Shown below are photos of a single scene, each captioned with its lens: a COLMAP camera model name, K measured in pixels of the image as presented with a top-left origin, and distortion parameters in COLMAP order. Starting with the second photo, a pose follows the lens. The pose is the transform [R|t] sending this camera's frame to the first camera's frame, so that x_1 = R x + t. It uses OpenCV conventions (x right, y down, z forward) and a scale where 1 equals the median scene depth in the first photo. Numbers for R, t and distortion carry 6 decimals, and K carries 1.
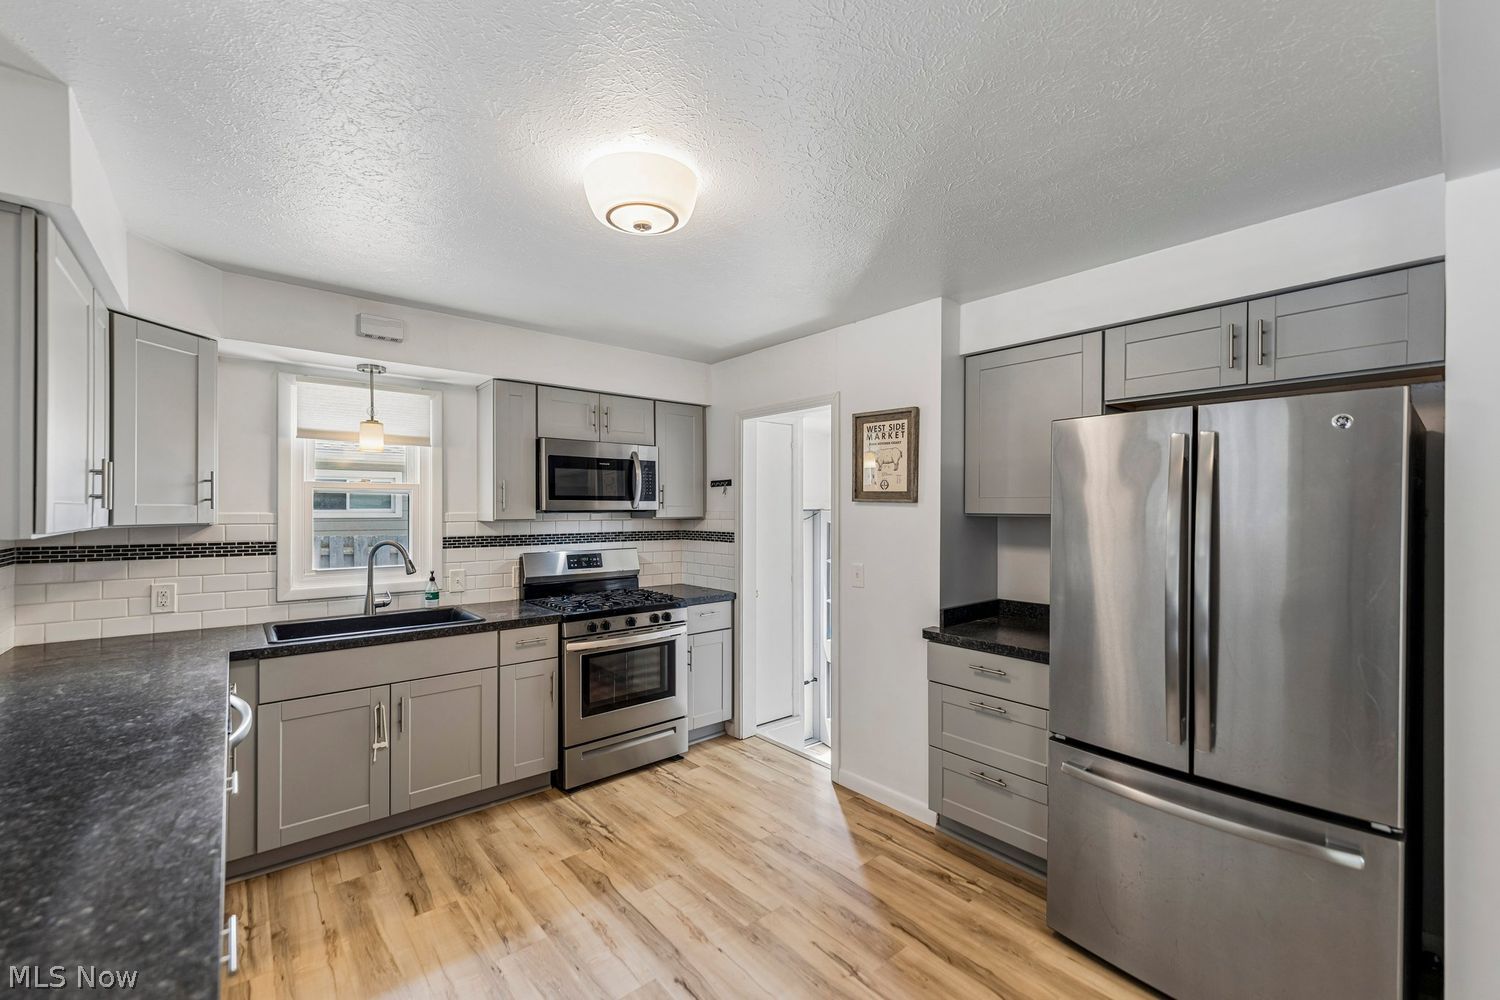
lens RADIAL K [[620.3, 0, 738.2], [0, 620.3, 503.7], [0, 0, 1]] dist [0.004920, 0.000804]
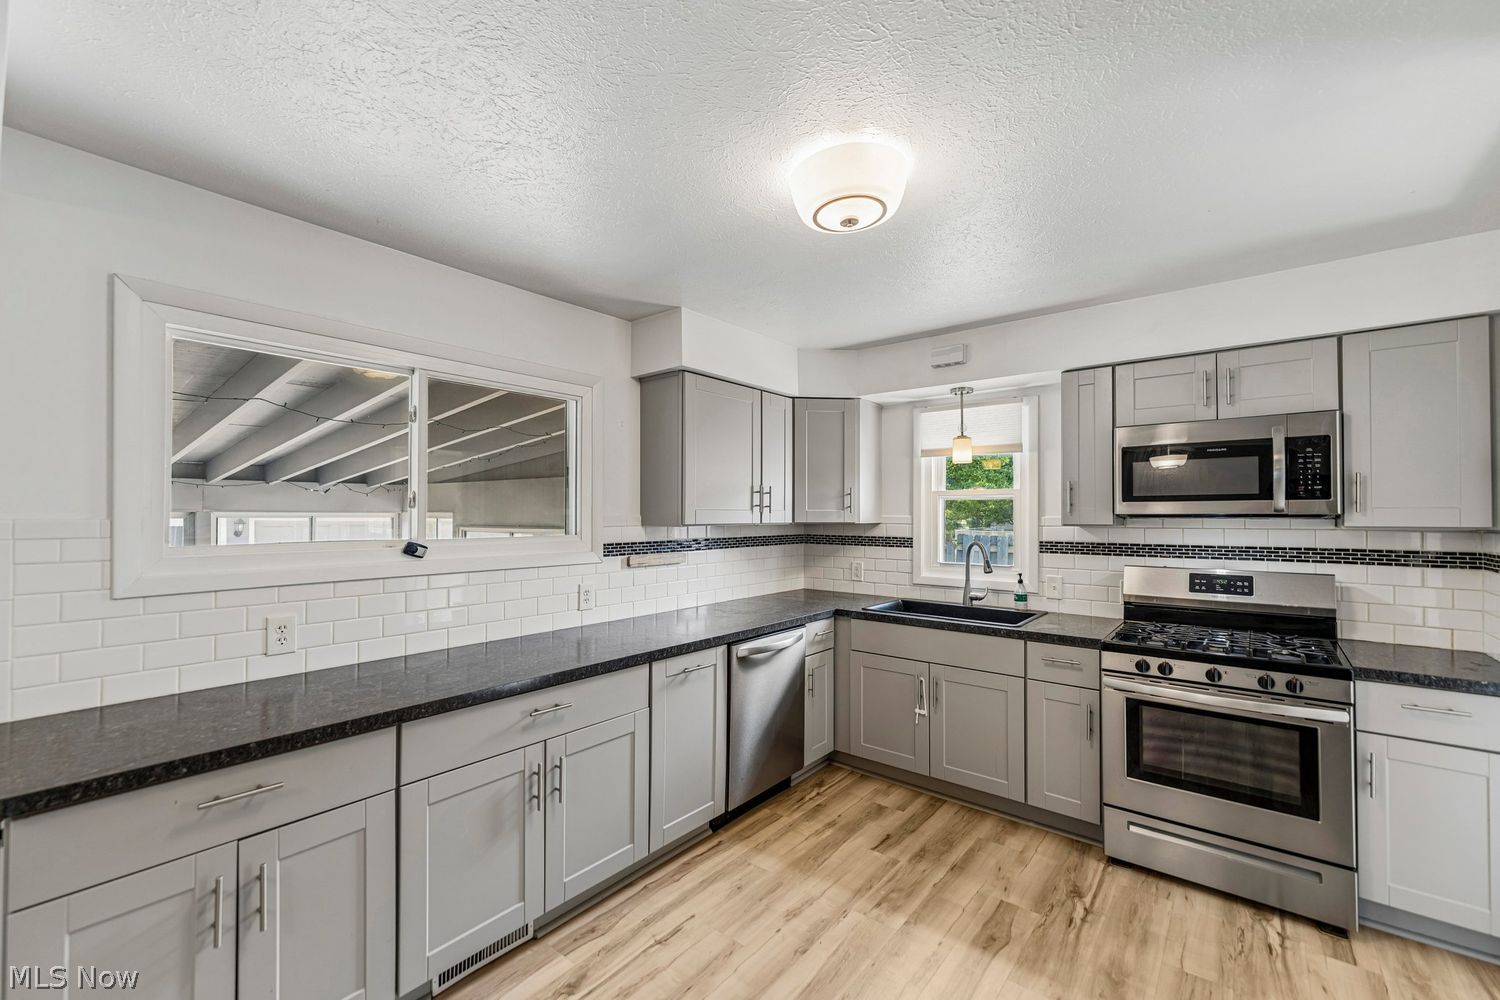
lens RADIAL K [[620.3, 0, 745.5], [0, 620.3, 505.8], [0, 0, 1]] dist [0.004920, 0.000804]
pose [[0.184410, -0.012935, -0.982764, 0.471576], [0.008262, 0.999898, -0.011611, 0.005822], [0.982815, -0.005978, 0.184499, 0.405511]]
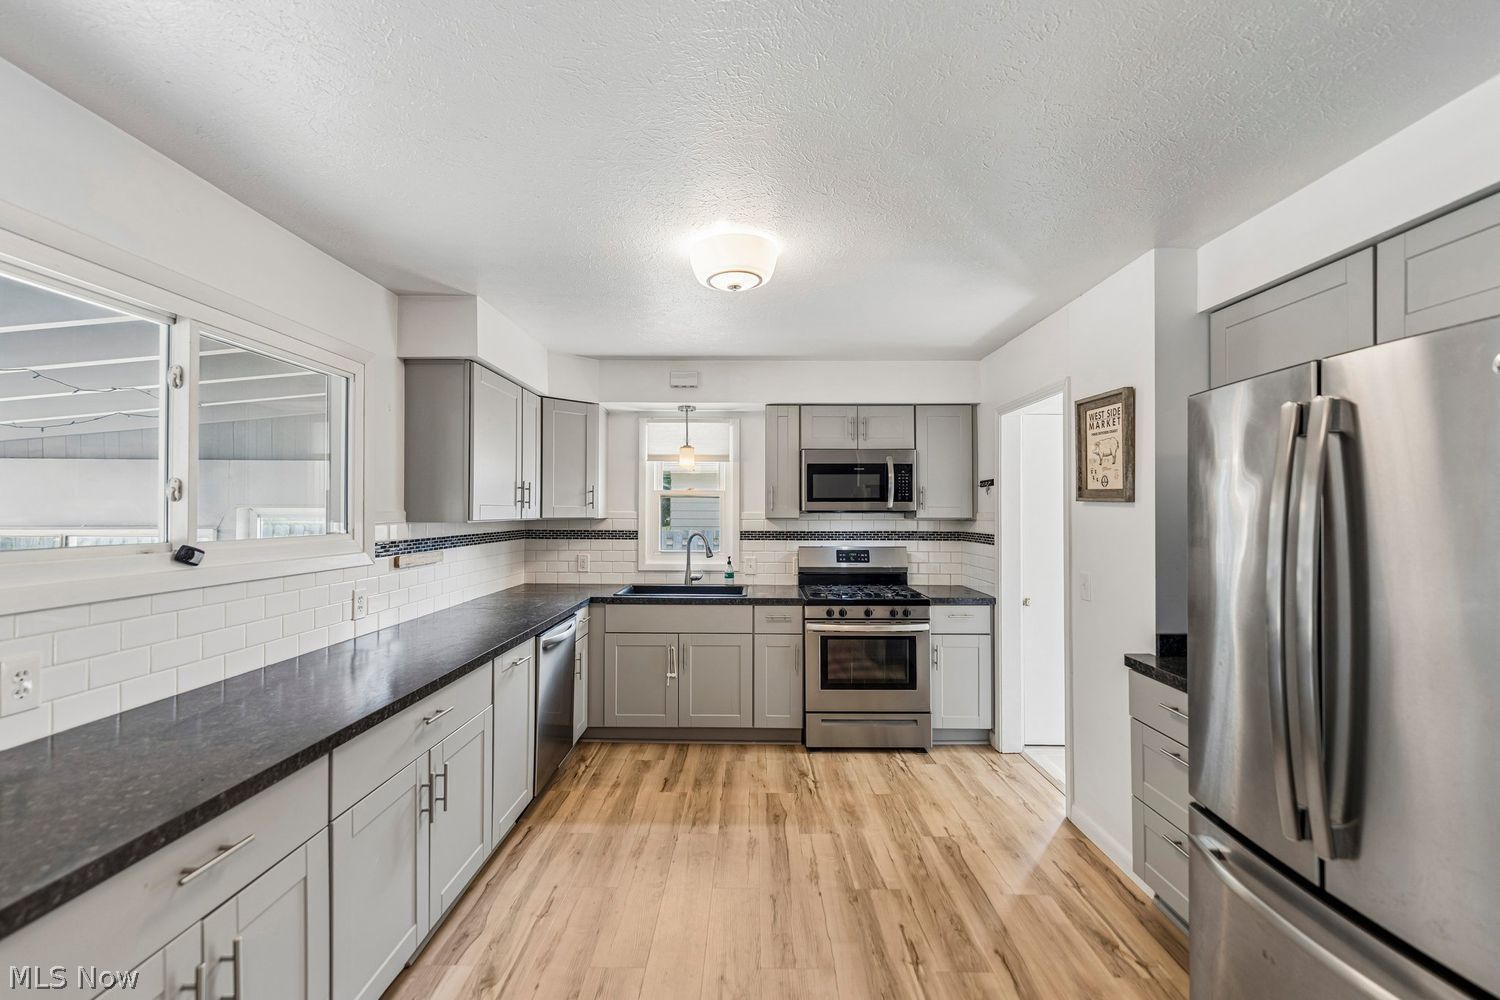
lens RADIAL K [[620.3, 0, 743.1], [0, 620.3, 504.5], [0, 0, 1]] dist [0.004920, 0.000804]
pose [[0.757826, -0.004402, -0.652442, 0.423688], [0.002950, 0.999990, -0.003321, 0.003183], [0.652450, 0.000592, 0.757832, 0.028078]]
